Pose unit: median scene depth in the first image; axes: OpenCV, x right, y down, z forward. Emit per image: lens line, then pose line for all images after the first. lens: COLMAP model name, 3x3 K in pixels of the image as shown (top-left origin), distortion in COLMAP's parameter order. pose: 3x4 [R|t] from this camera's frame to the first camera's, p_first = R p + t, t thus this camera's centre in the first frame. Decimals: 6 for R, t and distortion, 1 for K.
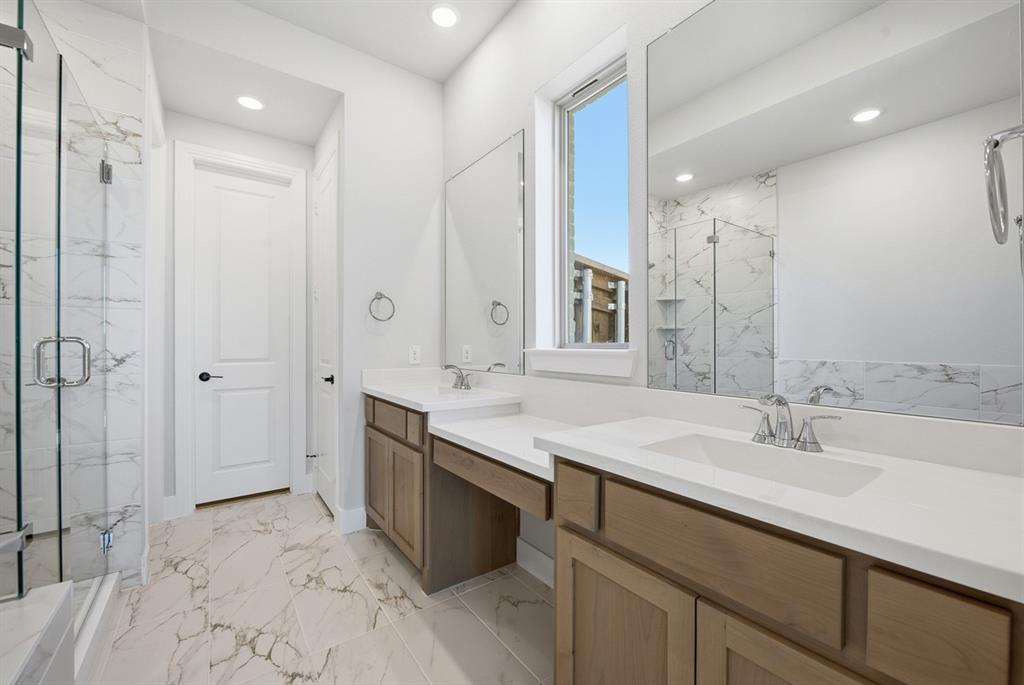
lens RADIAL K [[409.6, 0, 517.6], [0, 409.6, 342.3], [0, 0, 1]] dist [-0.008744, -0.000061]
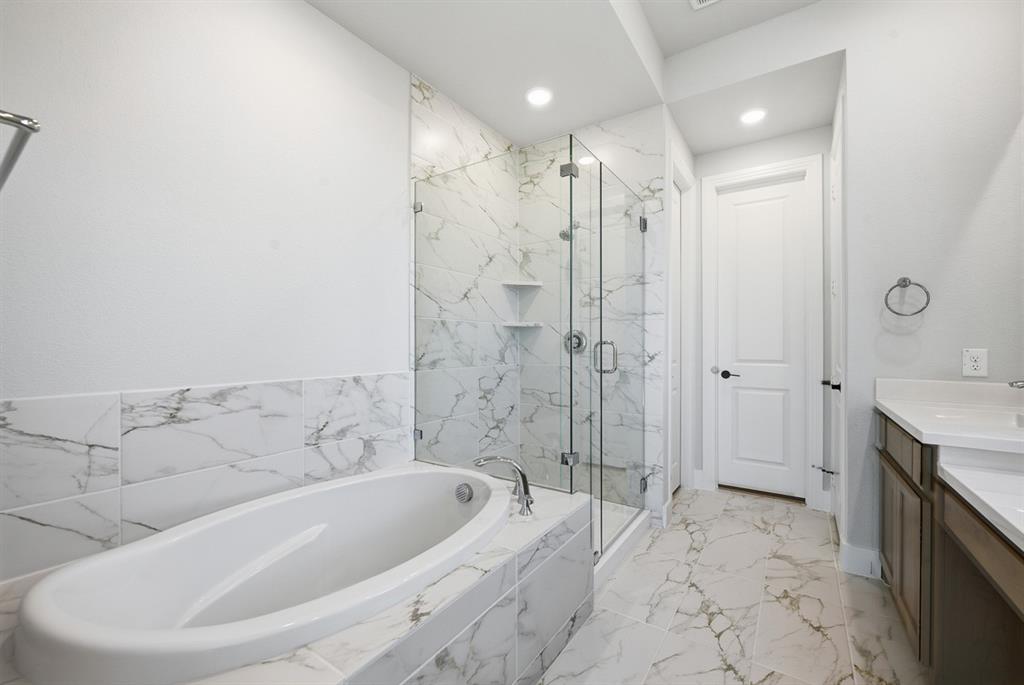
lens RADIAL K [[409.6, 0, 517.6], [0, 409.6, 342.3], [0, 0, 1]] dist [-0.008744, -0.000061]
pose [[0.339039, -0.007061, -0.940746, 0.167775], [0.002008, 0.999975, -0.006782, 0.001505], [0.940770, 0.000410, 0.339045, 0.098790]]
